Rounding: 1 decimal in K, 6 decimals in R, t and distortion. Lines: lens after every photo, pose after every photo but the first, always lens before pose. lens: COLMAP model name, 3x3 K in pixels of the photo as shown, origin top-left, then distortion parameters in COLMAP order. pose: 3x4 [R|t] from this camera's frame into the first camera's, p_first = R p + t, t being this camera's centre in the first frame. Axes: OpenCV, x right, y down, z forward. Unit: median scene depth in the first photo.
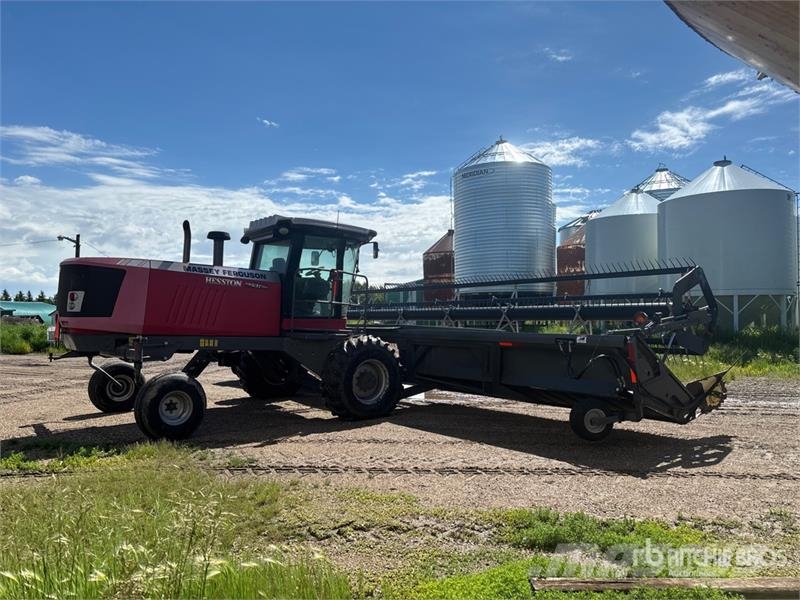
lens RADIAL K [[609.6, 0, 386.3], [0, 609.6, 305.8], [0, 0, 1]] dist [0.017609, 0.006984]
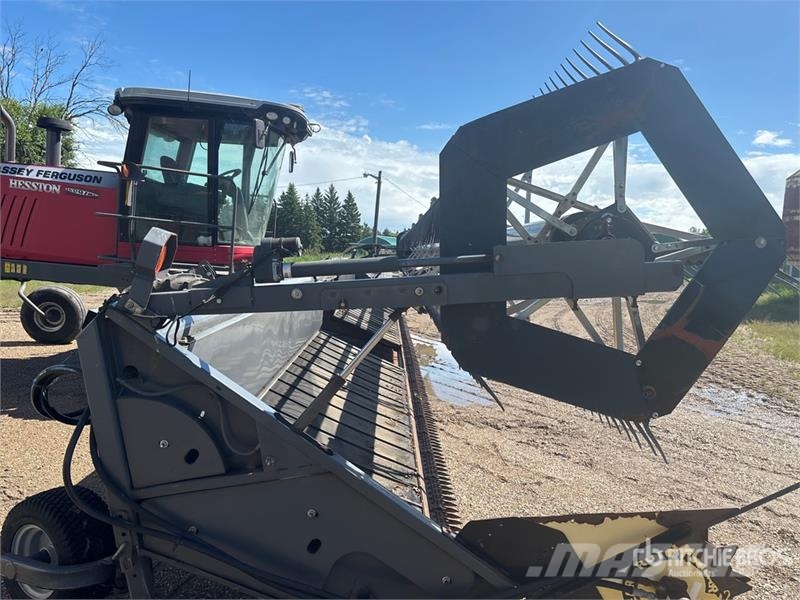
lens RADIAL K [[593.0, 0, 394.7], [0, 593.0, 303.0], [0, 0, 1]] dist [0.051608, -0.085476]
pose [[0.808927, 0.090581, -0.580889, 0.450688], [-0.037225, 0.993968, 0.103156, 0.008563], [0.586730, -0.061822, 0.807420, 0.594589]]
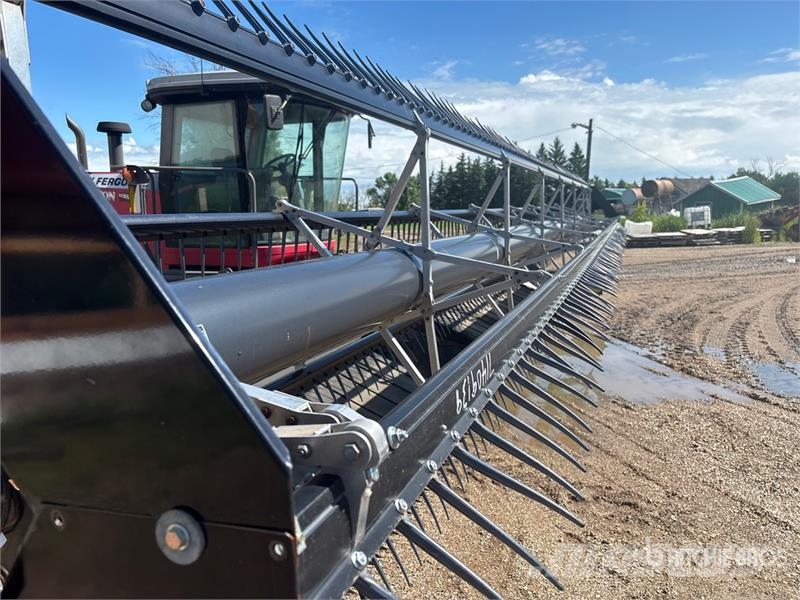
lens RADIAL K [[591.2, 0, 400.0], [0, 591.2, 300.0], [0, 0, 1]] dist [-0.007377, -0.002902]
pose [[0.534521, 0.118053, -0.836870, 0.464175], [0.041348, 0.985358, 0.165409, -0.014879], [0.844143, -0.123018, 0.521813, 0.818069]]
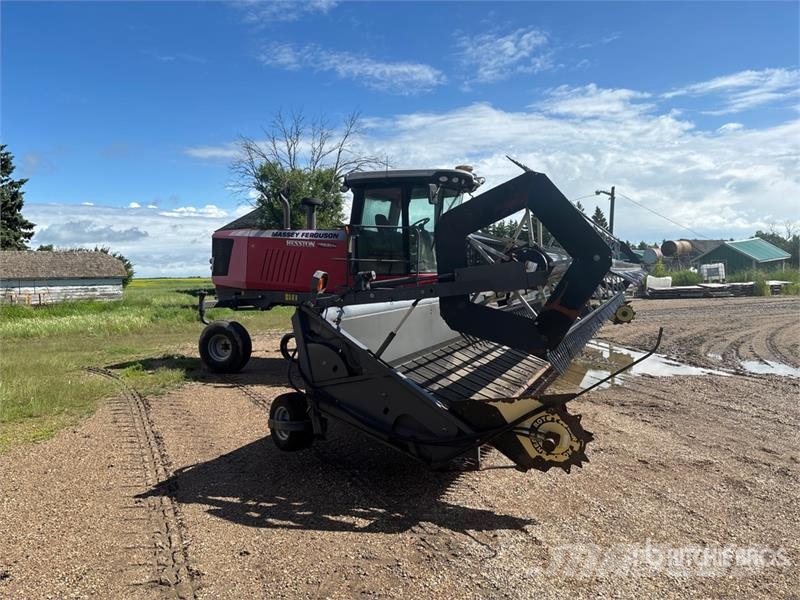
lens RADIAL K [[593.0, 0, 394.7], [0, 593.0, 303.0], [0, 0, 1]] dist [0.051608, -0.085476]
pose [[0.501263, 0.037802, -0.864469, 0.679047], [0.036669, 0.997220, 0.064869, 0.004541], [0.864518, -0.064216, 0.498483, 0.533412]]
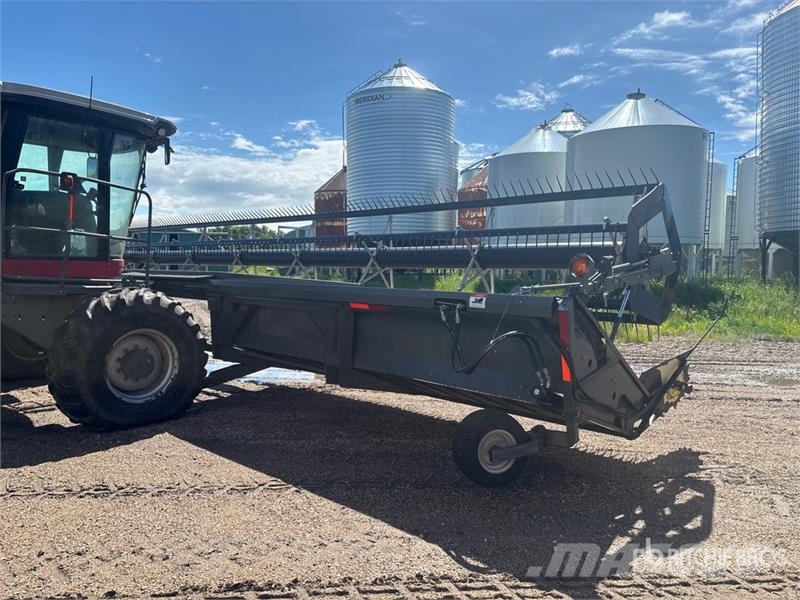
lens RADIAL K [[596.7, 0, 395.8], [0, 596.7, 299.7], [0, 0, 1]] dist [0.058730, -0.070029]
pose [[0.986133, 0.003734, 0.165915, 0.114061], [-0.016599, 0.996953, 0.076219, 0.009039], [-0.165124, -0.077916, 0.983190, 0.348839]]
